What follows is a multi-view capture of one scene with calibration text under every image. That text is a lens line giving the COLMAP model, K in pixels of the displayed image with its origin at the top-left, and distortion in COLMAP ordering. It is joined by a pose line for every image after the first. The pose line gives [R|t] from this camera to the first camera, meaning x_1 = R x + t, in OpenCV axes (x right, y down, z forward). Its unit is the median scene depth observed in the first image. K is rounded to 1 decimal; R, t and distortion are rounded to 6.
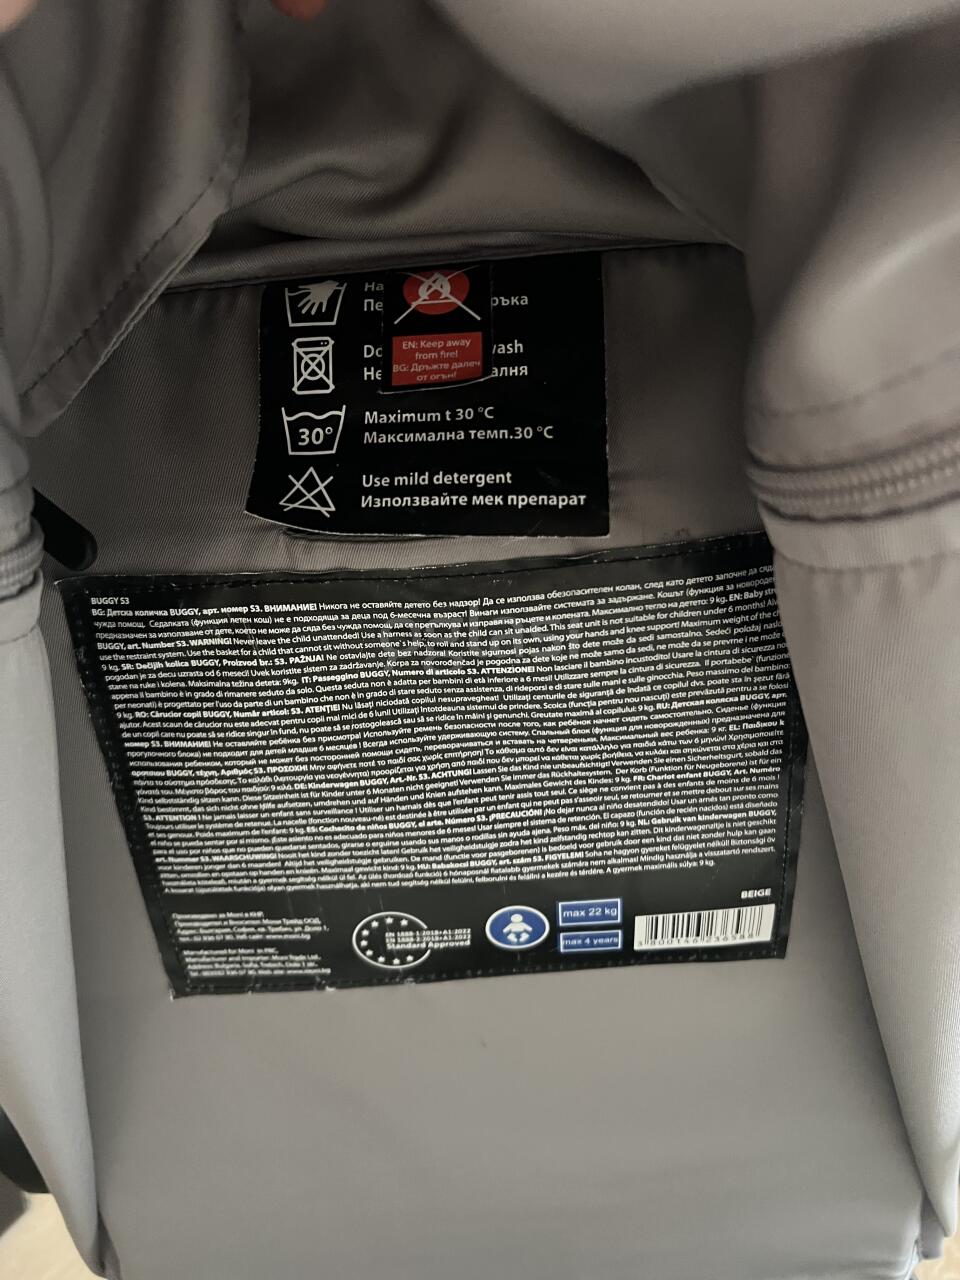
lens RADIAL K [[961.7, 0, 482.3], [0, 961.7, 637.5], [0, 0, 1]] dist [0.035908, -0.043797]
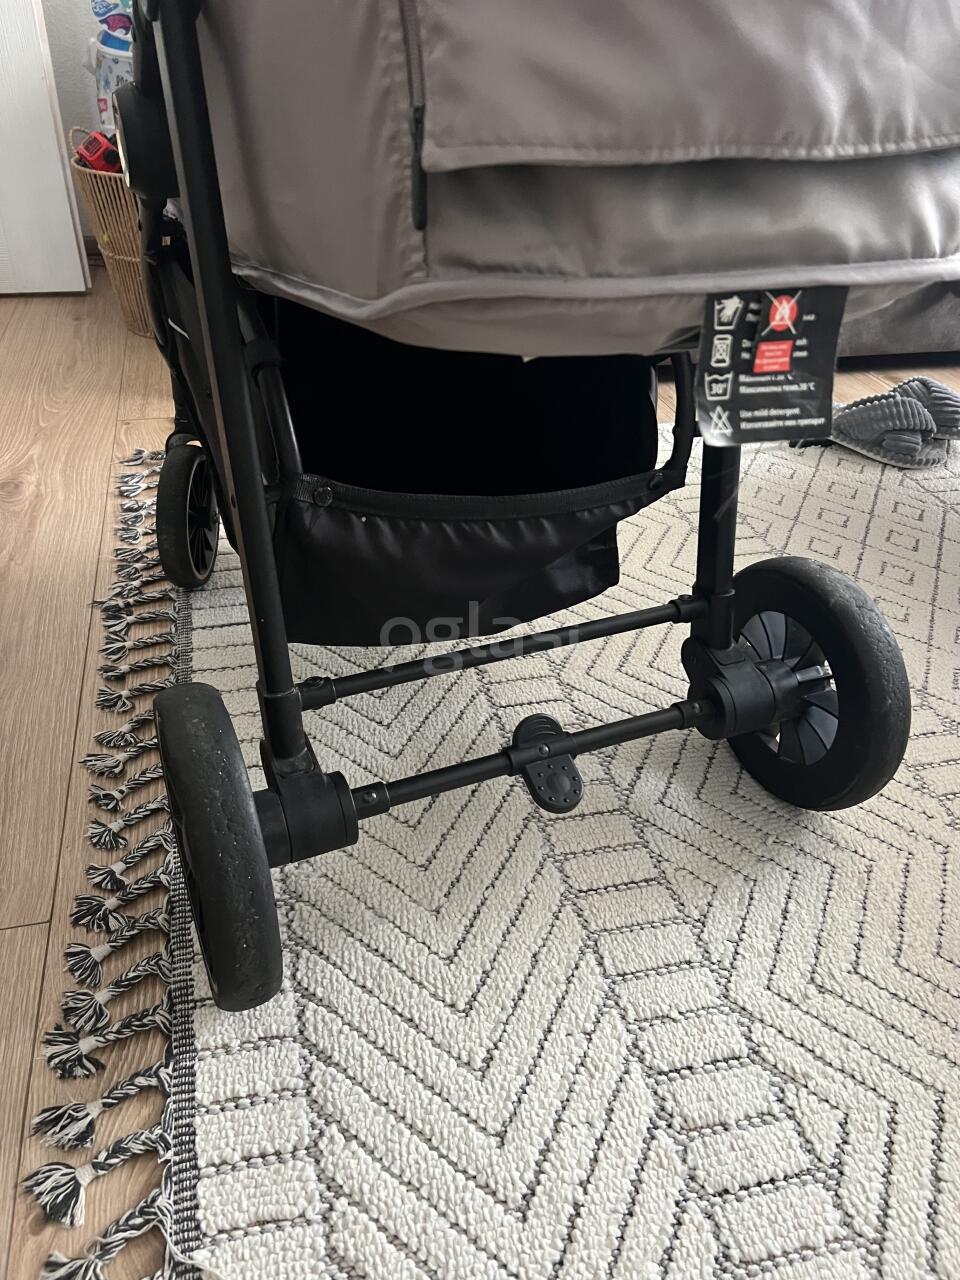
lens RADIAL K [[961.7, 0, 459.1], [0, 961.7, 647.9], [0, 0, 1]] dist [0.035908, -0.043797]
pose [[0.898905, -0.144213, 0.413730, -1.572891], [-0.054754, 0.899902, 0.432640, -0.565991], [-0.434709, -0.411556, 0.801030, -0.591697]]
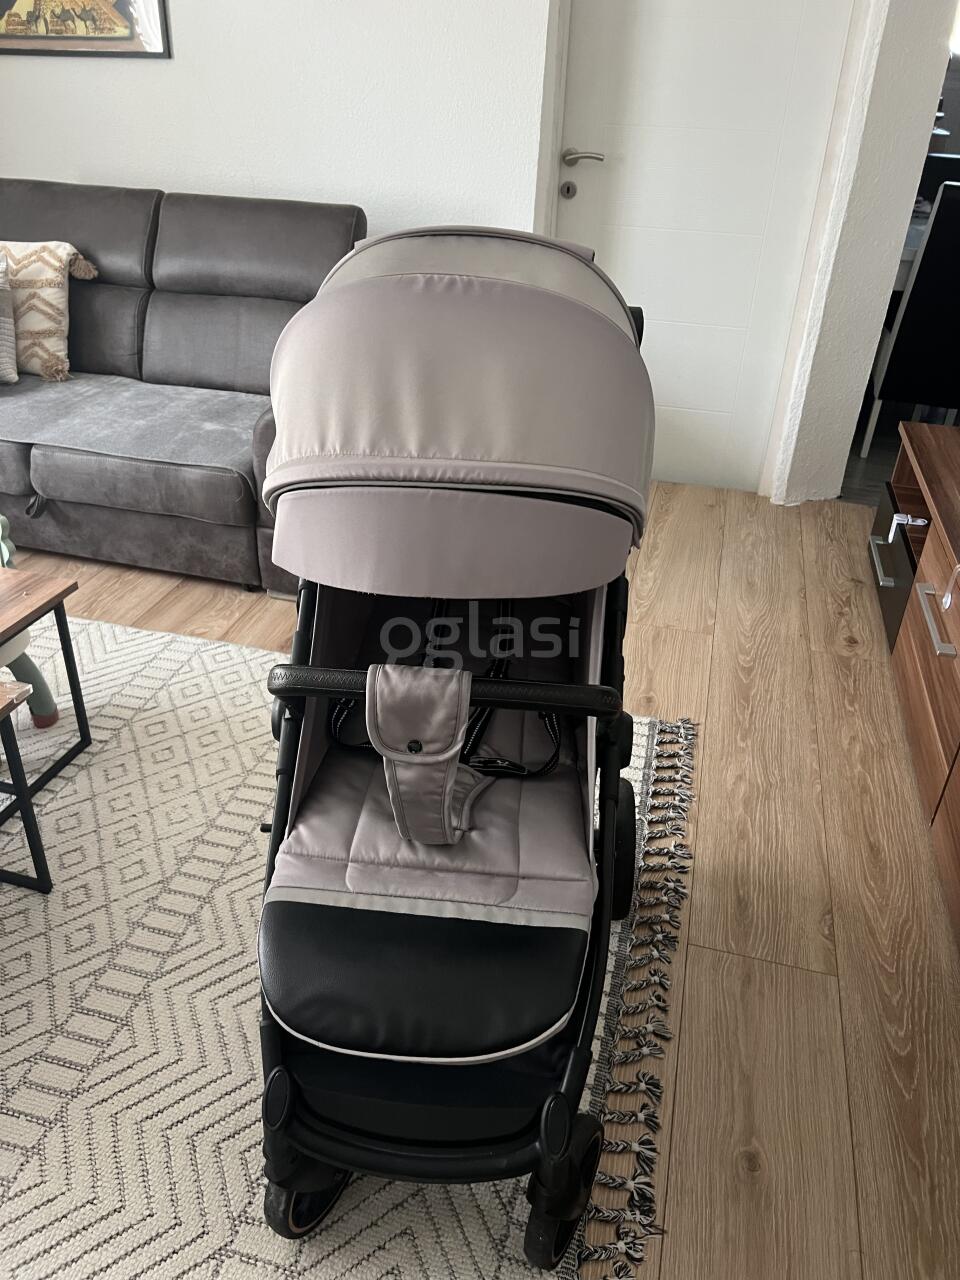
lens RADIAL K [[961.7, 0, 469.1], [0, 961.7, 643.8], [0, 0, 1]] dist [0.035908, -0.043797]
pose [[-0.996828, 0.023343, 0.076083, -0.553266], [0.065666, 0.781355, 0.620623, -4.489546], [-0.044961, 0.623651, -0.780409, 6.889948]]
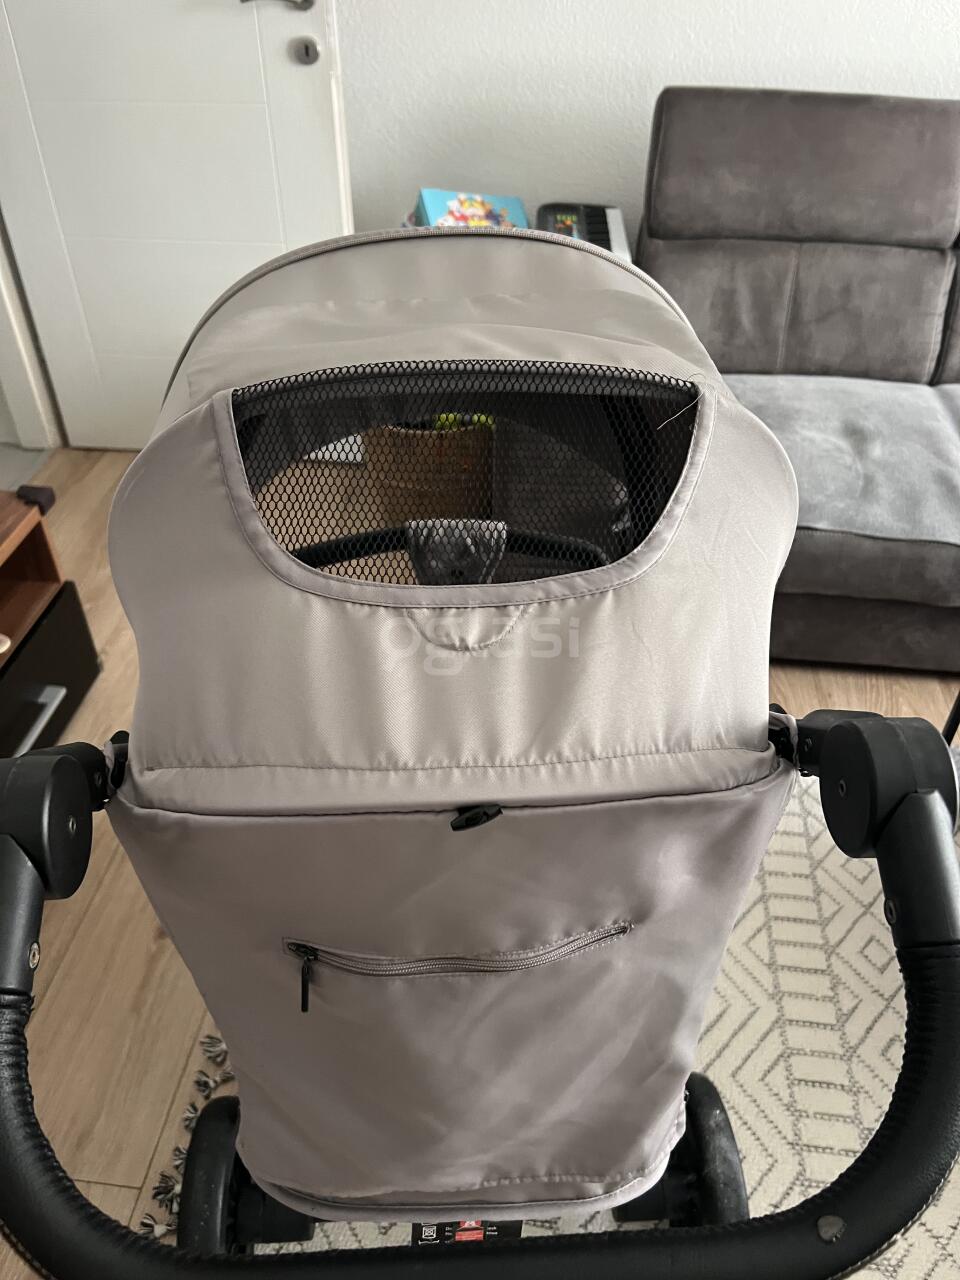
lens RADIAL K [[961.7, 0, 468.6], [0, 961.7, 648.3], [0, 0, 1]] dist [0.035908, -0.043797]
pose [[0.993193, 0.014464, 0.115578, -0.446917], [-0.072601, 0.852808, 0.517153, -3.552841], [-0.091086, -0.522024, 0.848053, -0.682767]]
